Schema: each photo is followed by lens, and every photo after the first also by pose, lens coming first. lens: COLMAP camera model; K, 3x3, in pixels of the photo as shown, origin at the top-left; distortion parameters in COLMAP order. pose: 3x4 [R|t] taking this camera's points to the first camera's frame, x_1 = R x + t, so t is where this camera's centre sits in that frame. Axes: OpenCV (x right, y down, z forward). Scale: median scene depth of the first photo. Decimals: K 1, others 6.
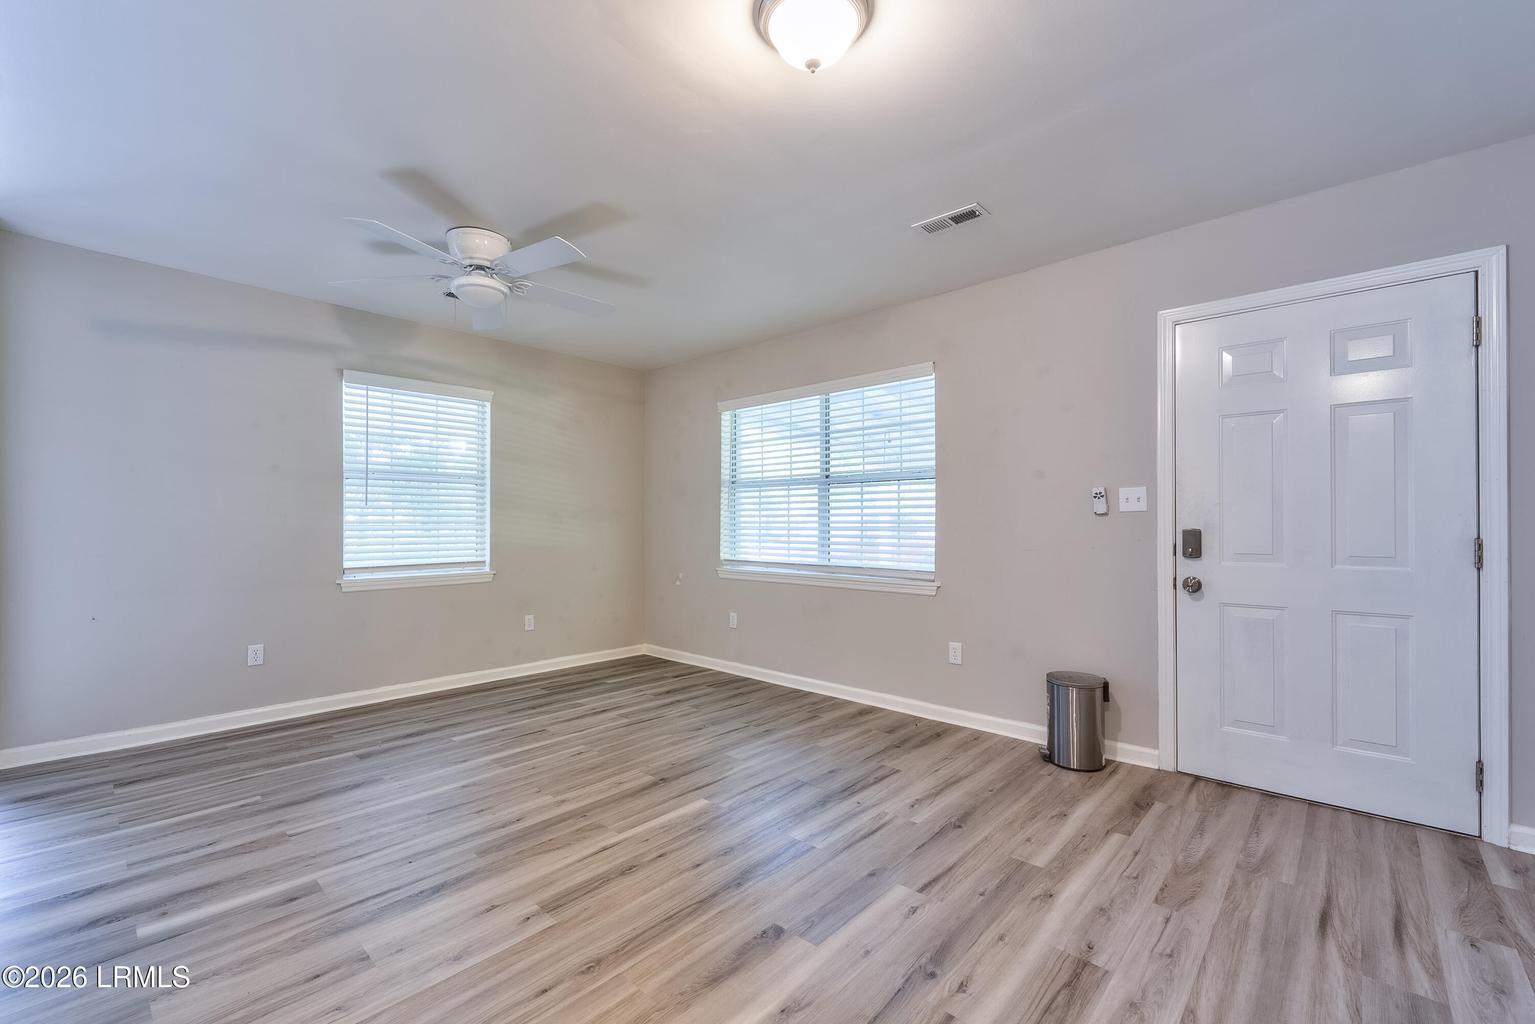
lens RADIAL K [[637.1, 0, 767.5], [0, 637.1, 512.0], [0, 0, 1]] dist [0.000066, -0.000159]
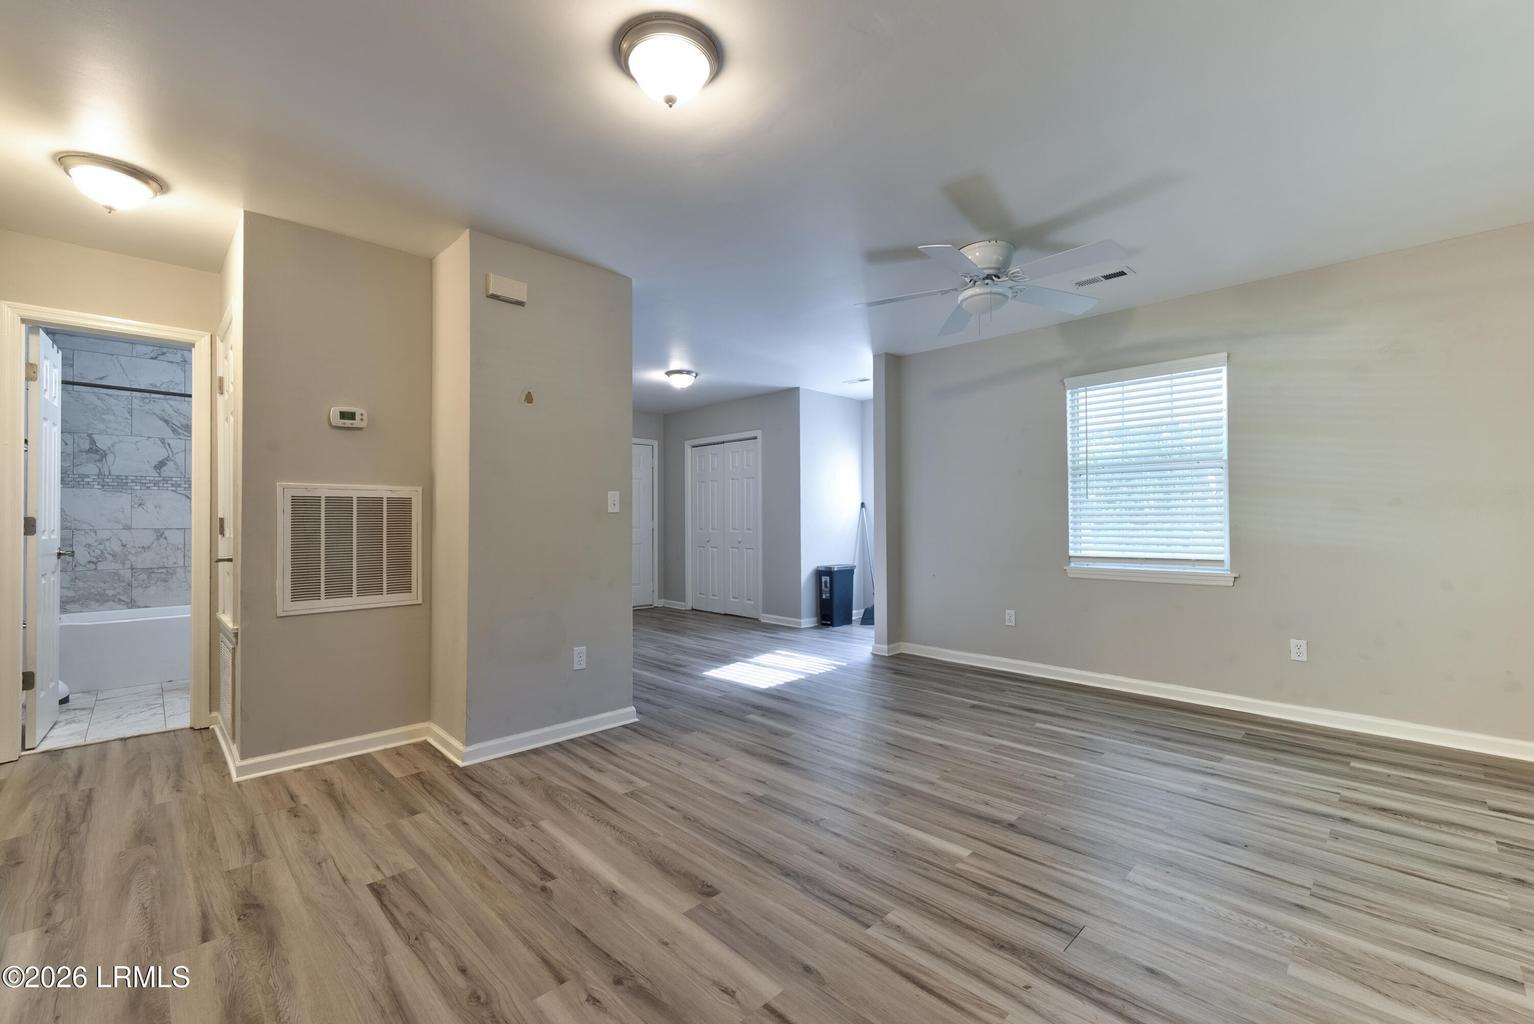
lens RADIAL K [[664.9, 0, 767.0], [0, 664.9, 512.0], [0, 0, 1]] dist [0.001142, -0.000272]
pose [[-0.069511, -0.010173, -0.997529, 0.574811], [0.024662, 0.999625, -0.011913, 0.012416], [0.997276, -0.025429, -0.069234, 0.598482]]
